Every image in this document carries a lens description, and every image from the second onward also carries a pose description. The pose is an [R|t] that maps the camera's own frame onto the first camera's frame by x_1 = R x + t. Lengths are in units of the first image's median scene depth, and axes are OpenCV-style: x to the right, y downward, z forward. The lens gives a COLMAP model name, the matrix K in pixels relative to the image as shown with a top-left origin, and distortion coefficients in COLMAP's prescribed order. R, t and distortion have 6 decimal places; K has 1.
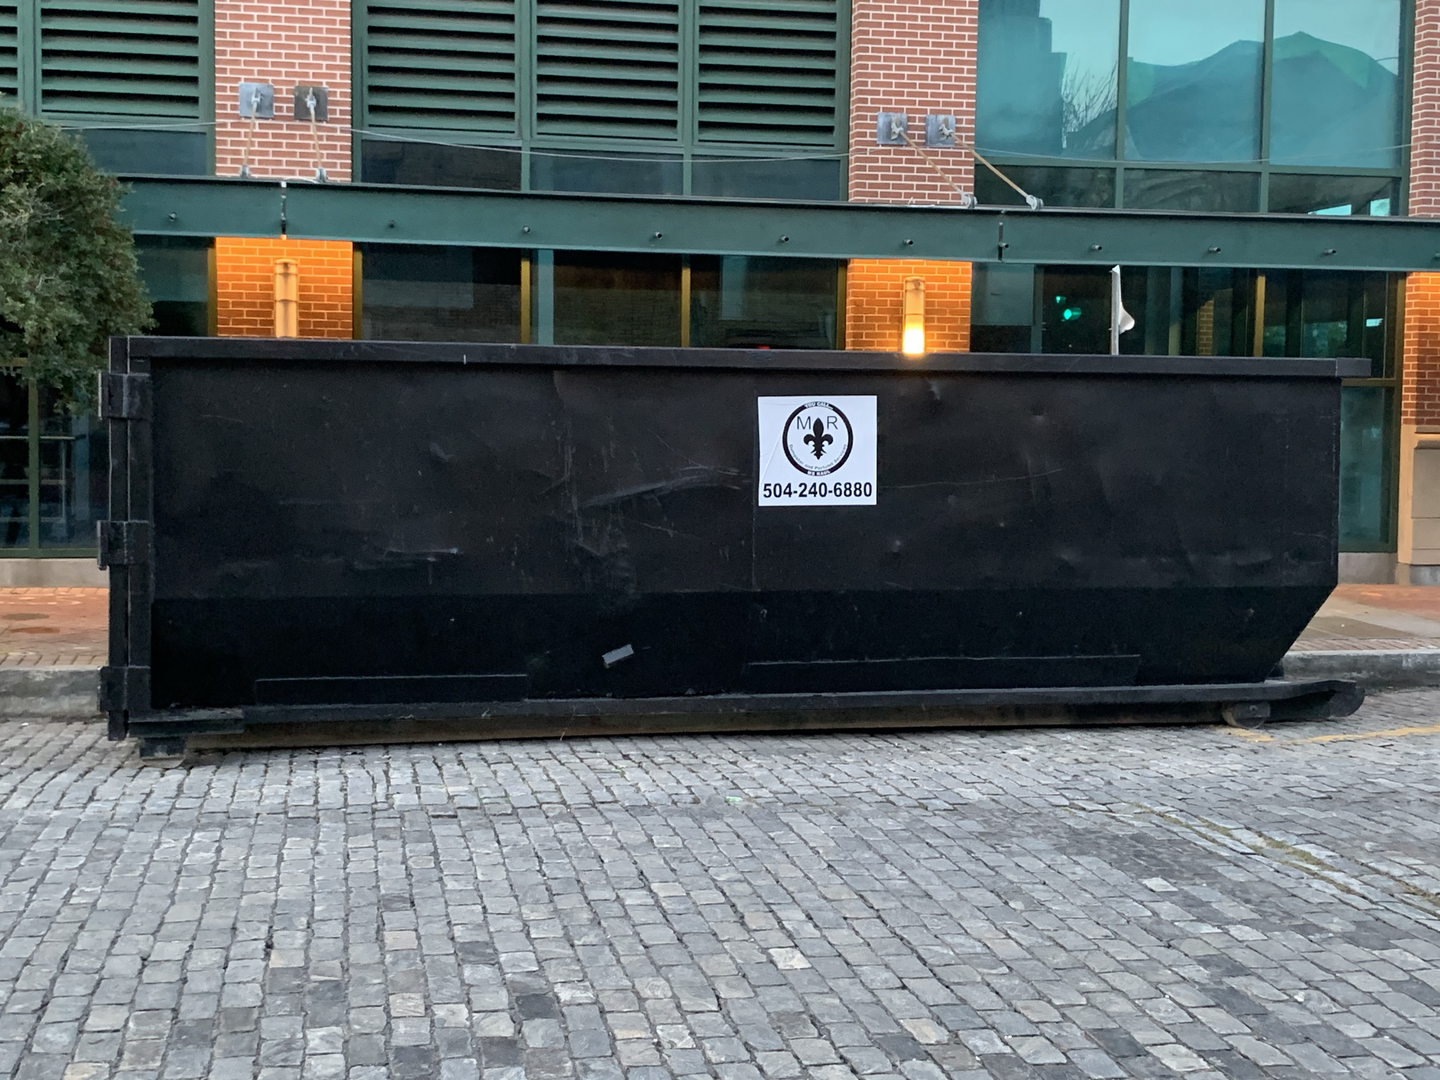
lens RADIAL K [[2004.3, 0, 727.4], [0, 2004.3, 543.3], [0, 0, 1]] dist [0.061828, 0.000000]
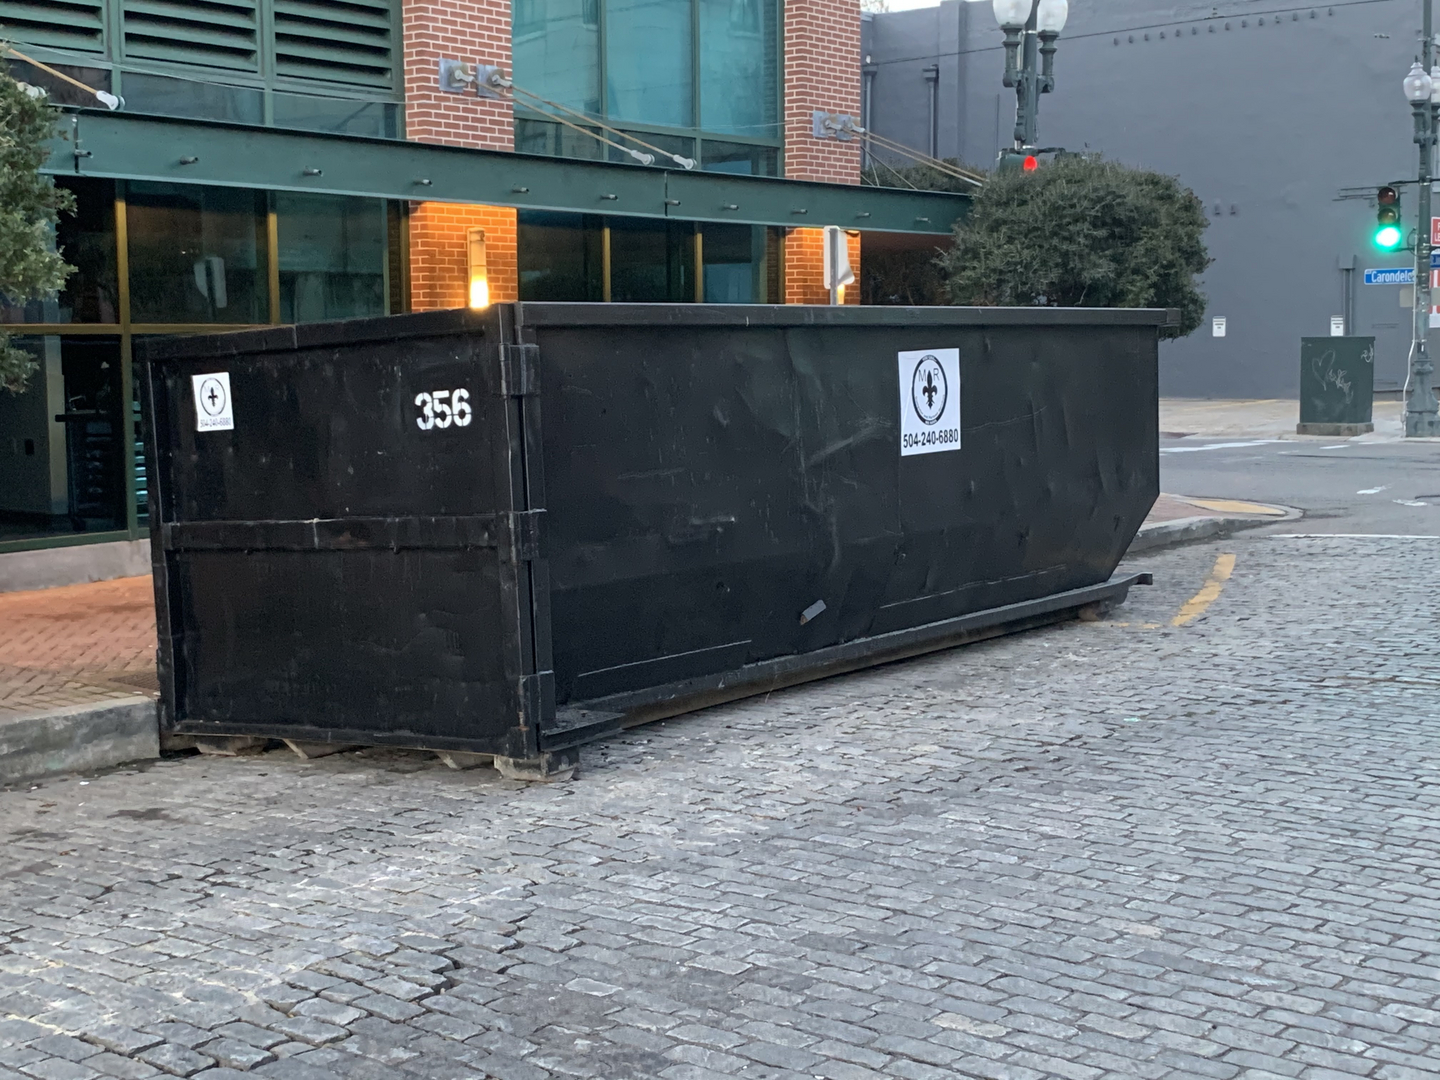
lens RADIAL K [[2004.3, 0, 726.9], [0, 2004.3, 538.2], [0, 0, 1]] dist [0.061828, 0.000000]
pose [[0.773624, -0.081904, 0.628330, -0.709097], [0.065063, 0.996637, 0.049804, -0.033470], [-0.630296, 0.002352, 0.776351, 0.239704]]
